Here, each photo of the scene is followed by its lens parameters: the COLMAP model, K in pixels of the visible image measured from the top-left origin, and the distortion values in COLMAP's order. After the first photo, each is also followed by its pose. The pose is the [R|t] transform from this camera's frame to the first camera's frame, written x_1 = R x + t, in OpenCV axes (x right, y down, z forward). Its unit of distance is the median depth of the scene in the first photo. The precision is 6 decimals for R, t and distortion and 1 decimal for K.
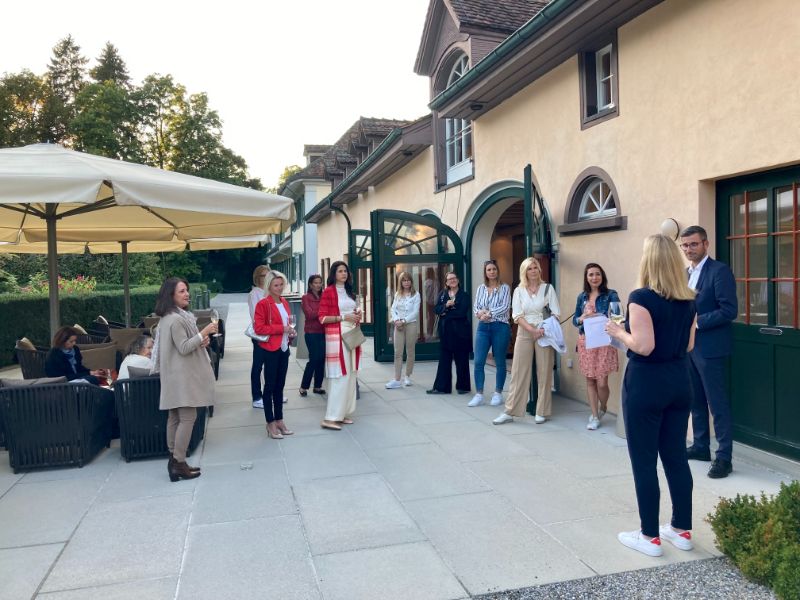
lens RADIAL K [[660.2, 0, 404.3], [0, 660.2, 299.9], [0, 0, 1]] dist [-0.001051, 0.009370]
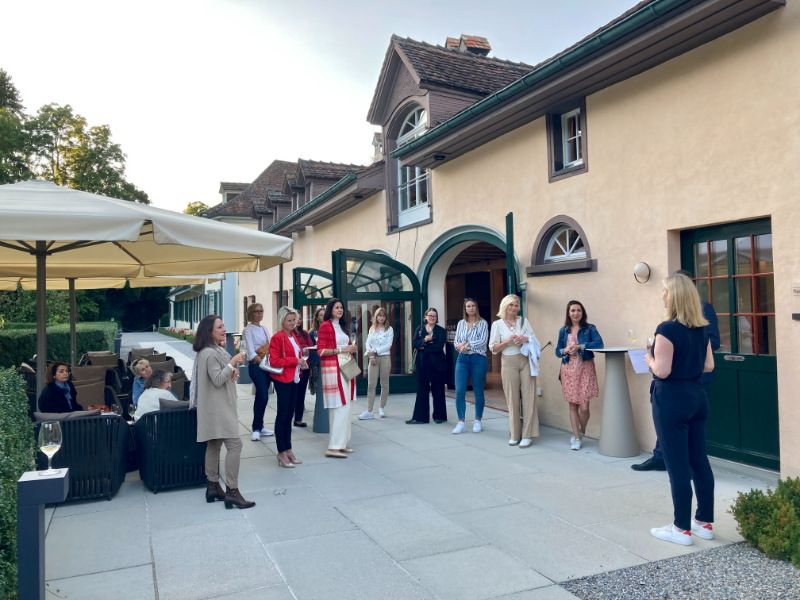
lens RADIAL K [[659.0, 0, 400.0], [0, 659.0, 300.0], [0, 0, 1]] dist [0.012393, -0.009692]
pose [[0.989445, 0.003691, 0.144860, -0.107631], [0.004799, 0.998292, -0.058218, 0.004706], [-0.144827, 0.058298, 0.987738, -0.045006]]
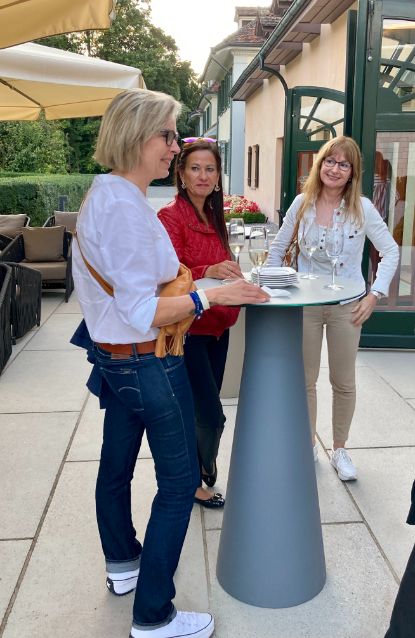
lens RADIAL K [[623.3, 0, 224.7], [0, 623.3, 319.5], [0, 0, 1]] dist [0.005021, -0.000756]
pose [[0.985533, 0.063437, -0.157167, -0.061288], [-0.031581, 0.979805, 0.197446, -0.012613], [0.166518, -0.189626, 0.967633, 0.615411]]
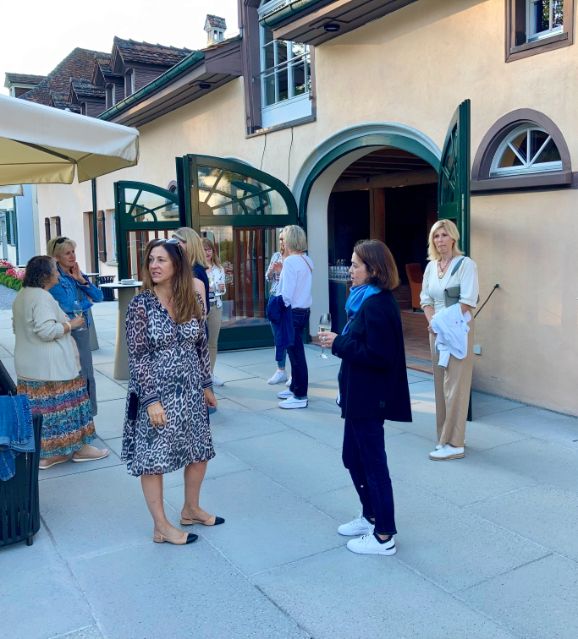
lens RADIAL K [[704.7, 0, 354.9], [0, 704.7, 316.3], [0, 0, 1]] dist [-0.000001, -0.007890]
pose [[0.946232, -0.032247, 0.321877, -0.140663], [0.008501, 0.997154, 0.074908, -0.011330], [-0.323376, -0.068145, 0.943814, 0.171869]]
